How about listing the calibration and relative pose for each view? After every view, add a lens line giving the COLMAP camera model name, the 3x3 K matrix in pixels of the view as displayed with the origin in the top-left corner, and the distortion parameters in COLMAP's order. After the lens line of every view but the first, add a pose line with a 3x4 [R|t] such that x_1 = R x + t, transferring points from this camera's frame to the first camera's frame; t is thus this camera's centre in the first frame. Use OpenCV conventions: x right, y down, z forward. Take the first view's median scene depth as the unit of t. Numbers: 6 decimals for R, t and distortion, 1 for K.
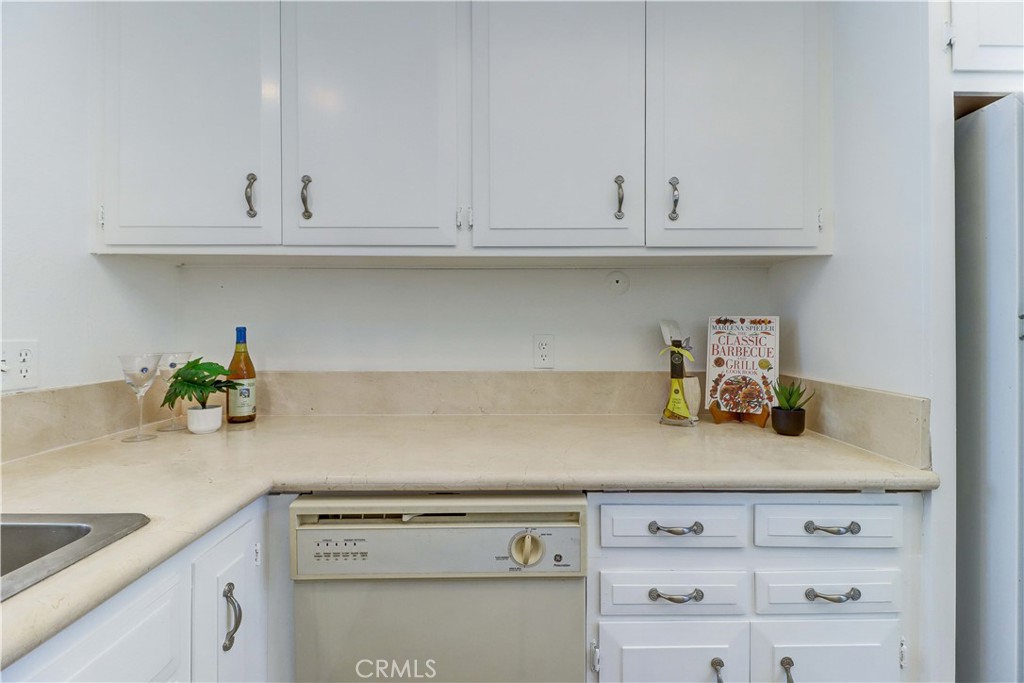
lens RADIAL K [[485.5, 0, 526.9], [0, 485.5, 327.0], [0, 0, 1]] dist [0.003609, -0.002060]
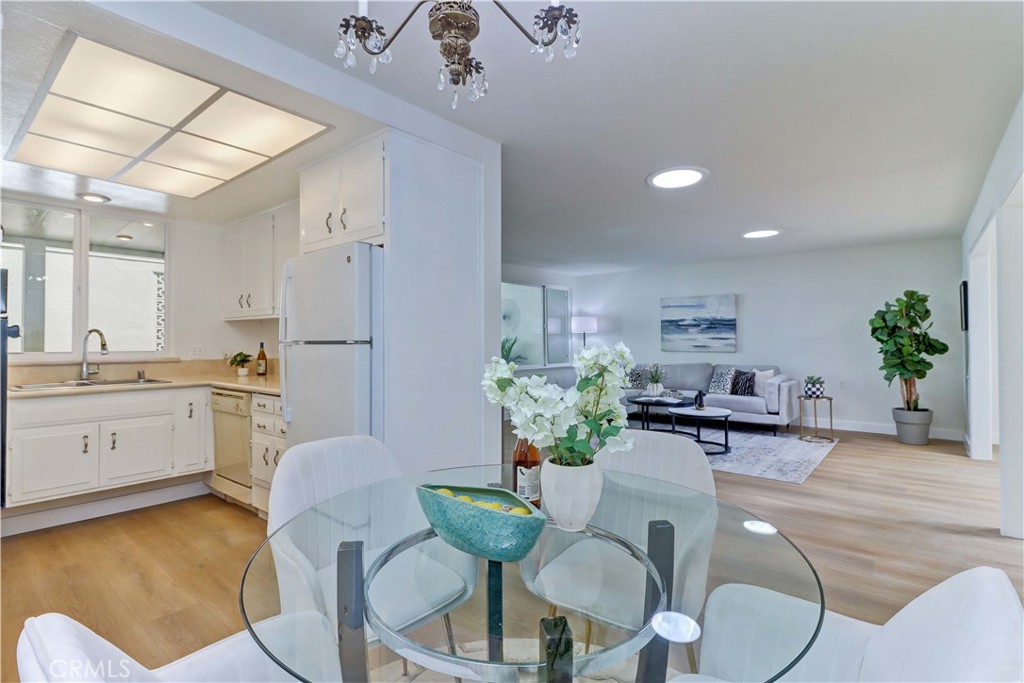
lens RADIAL K [[485.5, 0, 529.7], [0, 485.5, 329.1], [0, 0, 1]] dist [0.003609, -0.002060]
pose [[0.786175, -0.018149, -0.617738, 2.710430], [0.002285, 0.999647, -0.026461, 0.002519], [0.618000, 0.019392, 0.785939, -0.320406]]
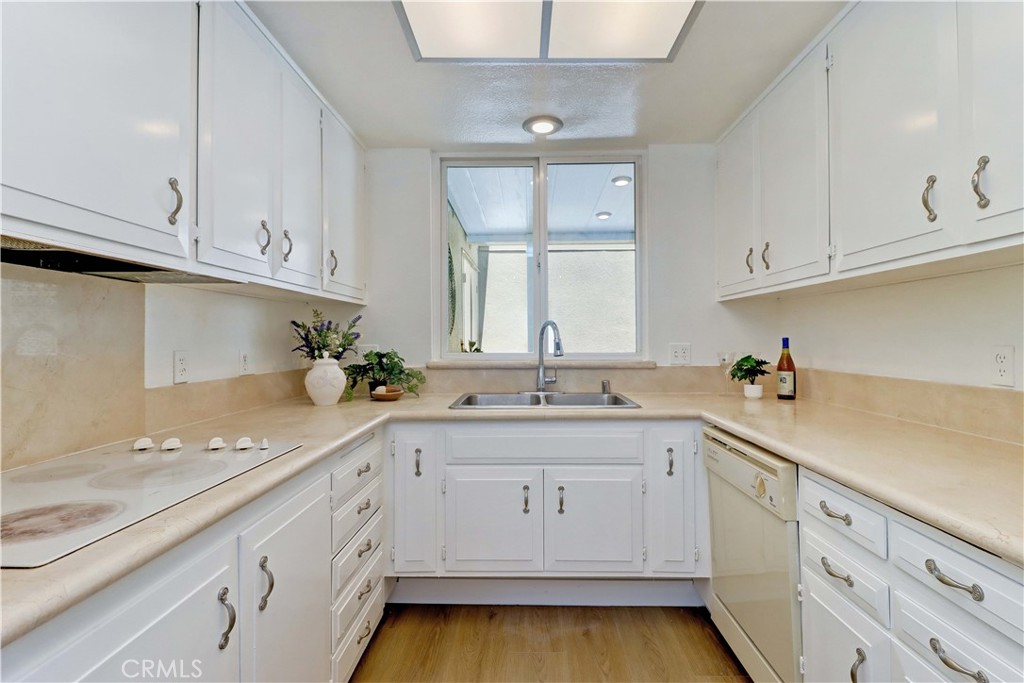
lens RADIAL K [[485.5, 0, 505.1], [0, 485.5, 335.4], [0, 0, 1]] dist [0.003609, -0.002060]
pose [[-0.046193, -0.005414, -0.998918, 1.097994], [0.003577, 0.999978, -0.005586, -0.001681], [0.998926, -0.003831, -0.046173, 0.200737]]
